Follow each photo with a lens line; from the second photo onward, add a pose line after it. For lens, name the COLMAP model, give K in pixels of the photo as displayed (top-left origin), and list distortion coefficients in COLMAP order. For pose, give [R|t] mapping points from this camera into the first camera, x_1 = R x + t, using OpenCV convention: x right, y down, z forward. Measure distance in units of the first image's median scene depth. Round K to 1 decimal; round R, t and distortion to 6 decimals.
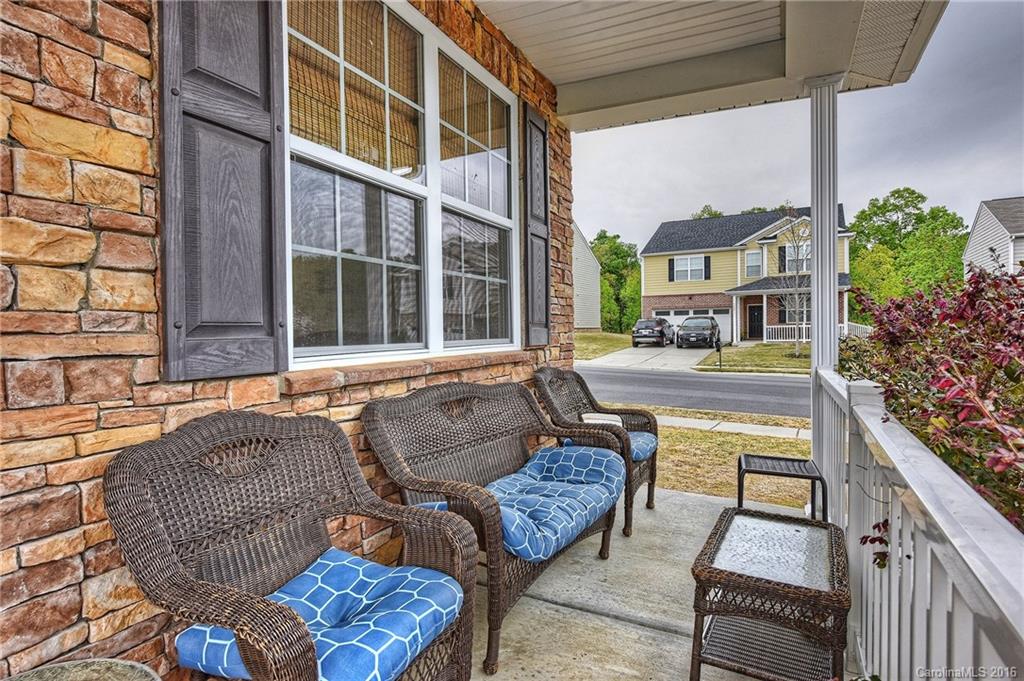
lens RADIAL K [[568.5, 0, 512.0], [0, 568.5, 340.5], [0, 0, 1]] dist [0.002109, 0.000293]
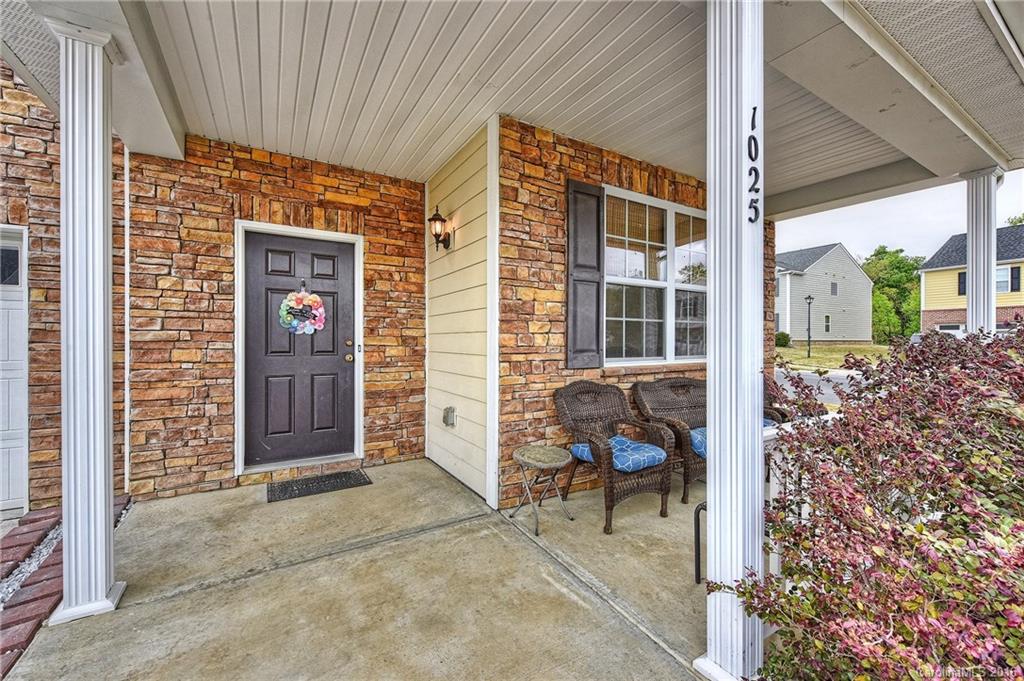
lens RADIAL K [[434.1, 0, 513.0], [0, 434.1, 337.2], [0, 0, 1]] dist [0.000189, 0.000095]
pose [[0.849008, 0.013808, -0.528200, 0.329549], [-0.023915, 0.999638, -0.012307, -0.053509], [0.527839, 0.023081, 0.849031, -0.990477]]
